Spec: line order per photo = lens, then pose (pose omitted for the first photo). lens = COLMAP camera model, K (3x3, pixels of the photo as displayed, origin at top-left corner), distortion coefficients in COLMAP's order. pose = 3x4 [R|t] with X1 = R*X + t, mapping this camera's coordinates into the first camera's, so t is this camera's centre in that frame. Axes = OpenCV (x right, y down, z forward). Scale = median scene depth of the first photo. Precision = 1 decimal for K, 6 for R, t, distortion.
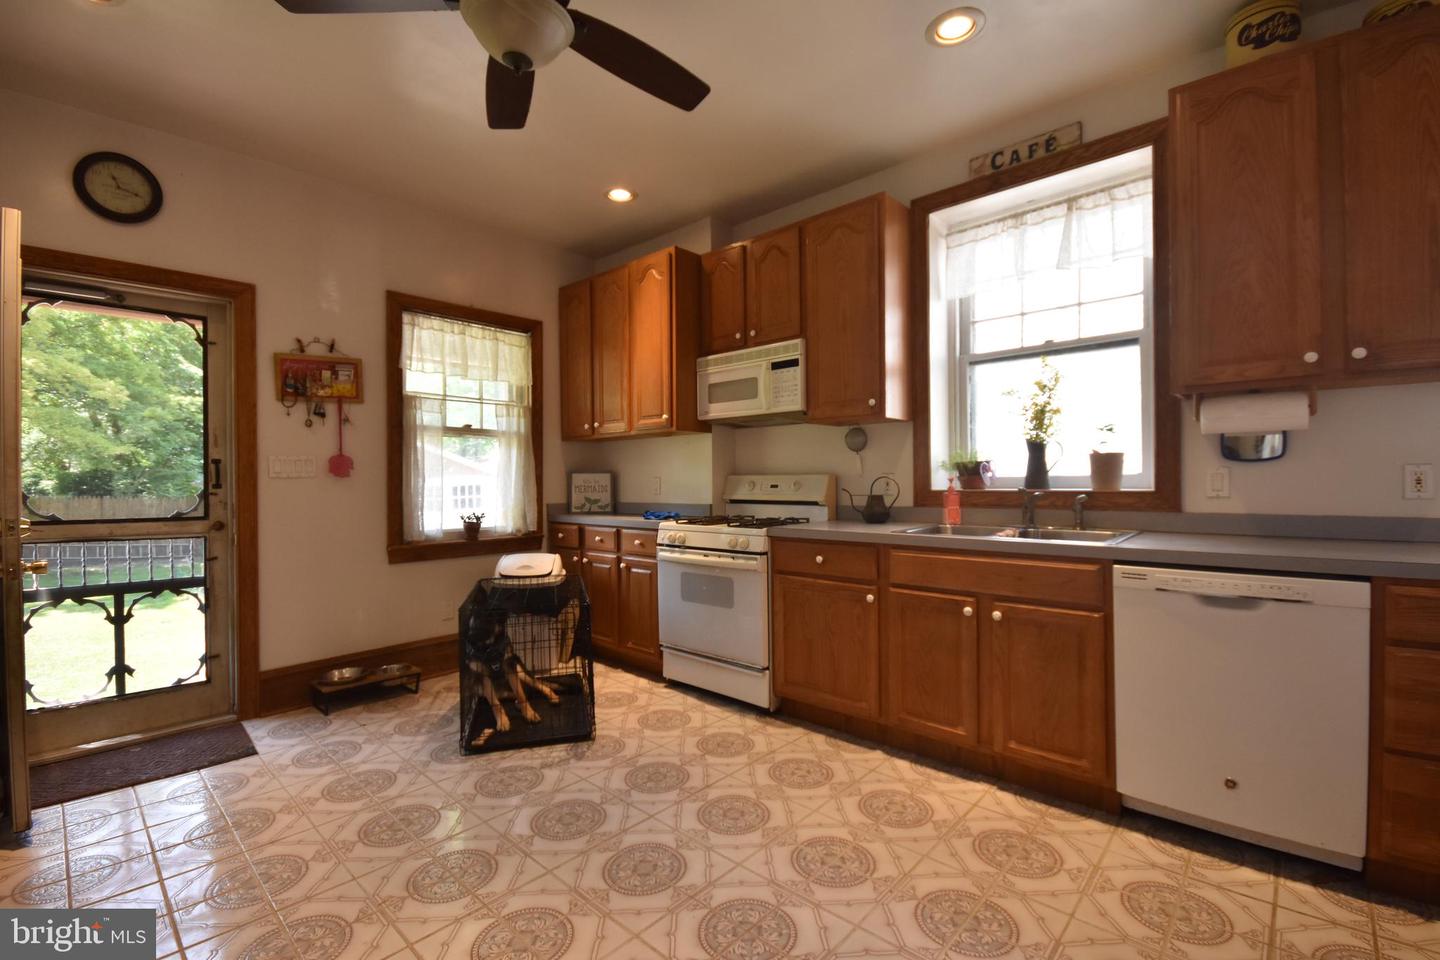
lens RADIAL K [[633.3, 0, 721.5], [0, 633.3, 486.0], [0, 0, 1]] dist [0.012387, -0.012502]
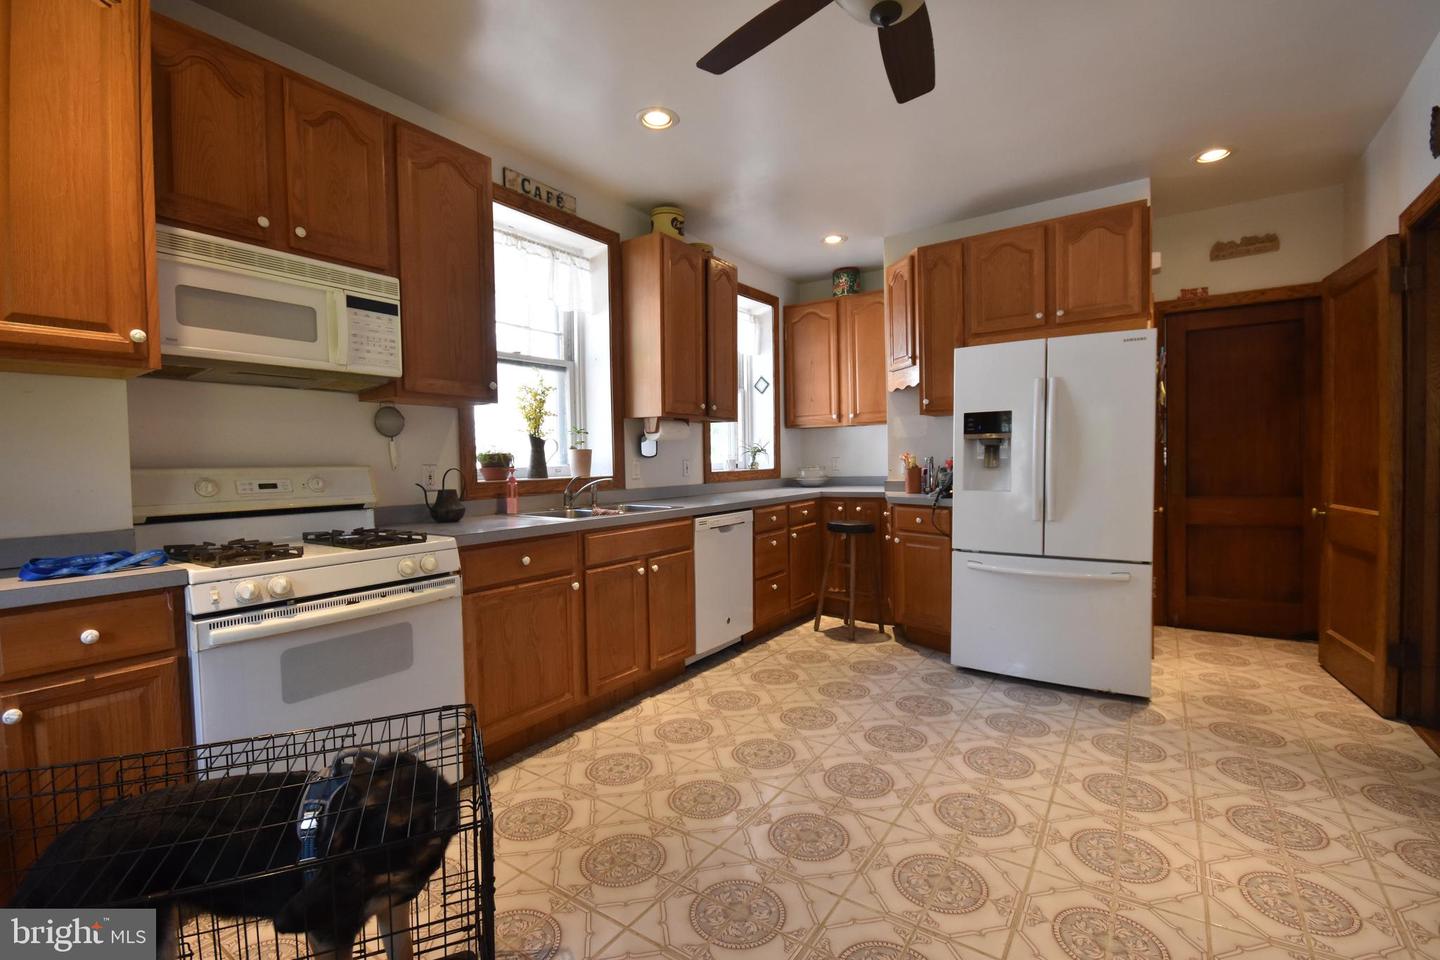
lens RADIAL K [[633.3, 0, 721.5], [0, 633.3, 486.0], [0, 0, 1]] dist [0.012387, -0.012502]
pose [[-0.144572, -0.025309, 0.989171, -0.778271], [0.031386, 0.999053, 0.030149, -0.005936], [-0.988996, 0.035405, -0.143641, 0.885367]]
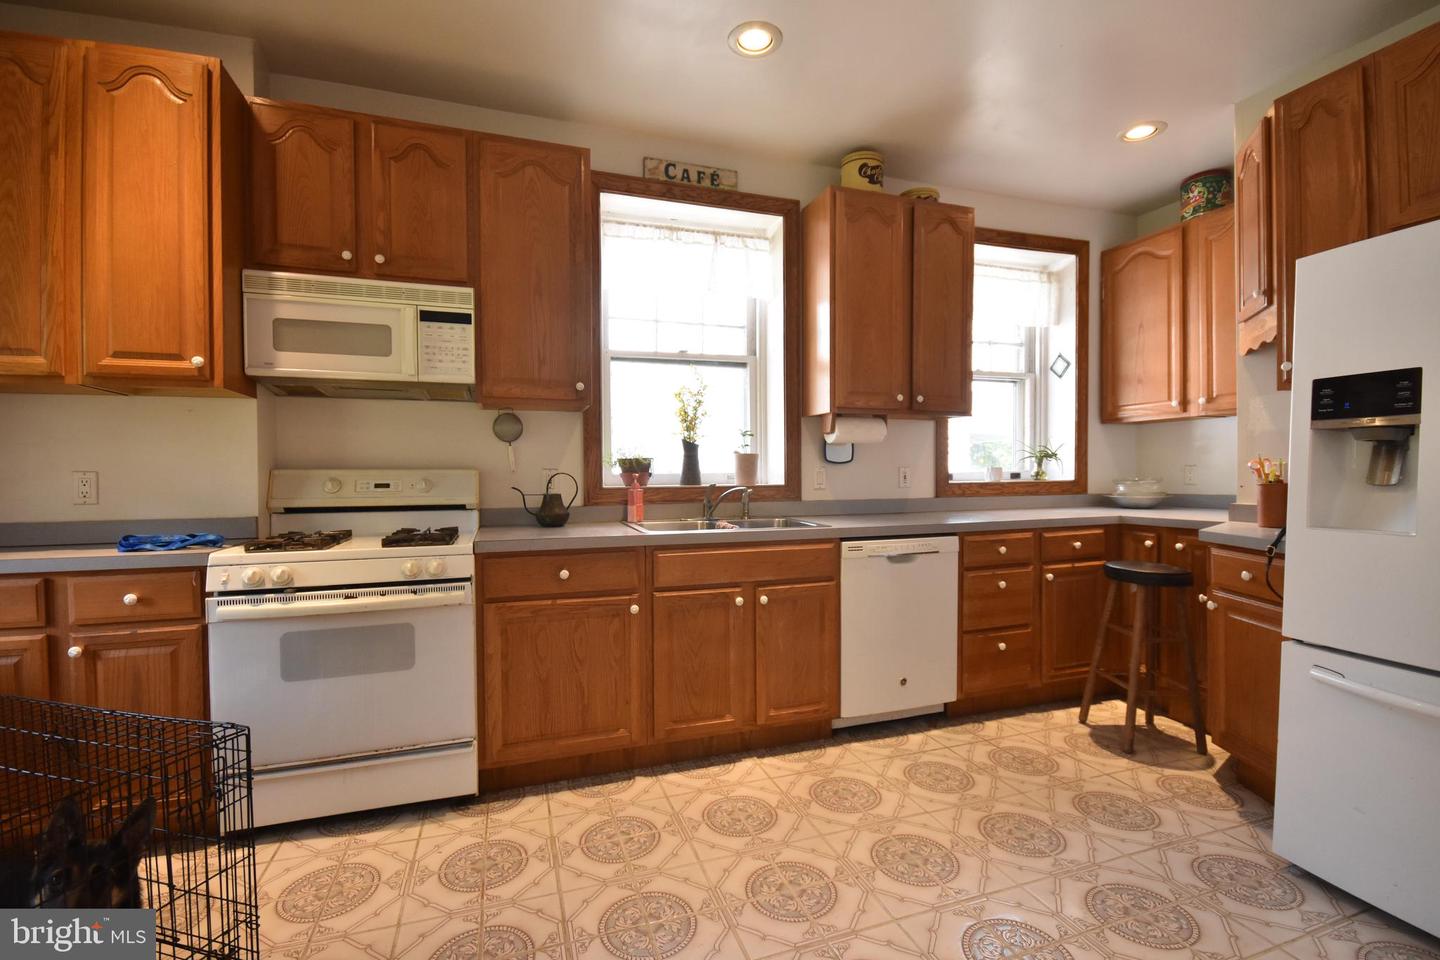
lens RADIAL K [[633.3, 0, 721.5], [0, 633.3, 486.0], [0, 0, 1]] dist [0.012387, -0.012502]
pose [[0.477484, -0.009471, 0.878589, -0.472627], [0.011324, 0.999925, 0.004625, 0.002226], [-0.878567, 0.007741, 0.477555, 0.455840]]
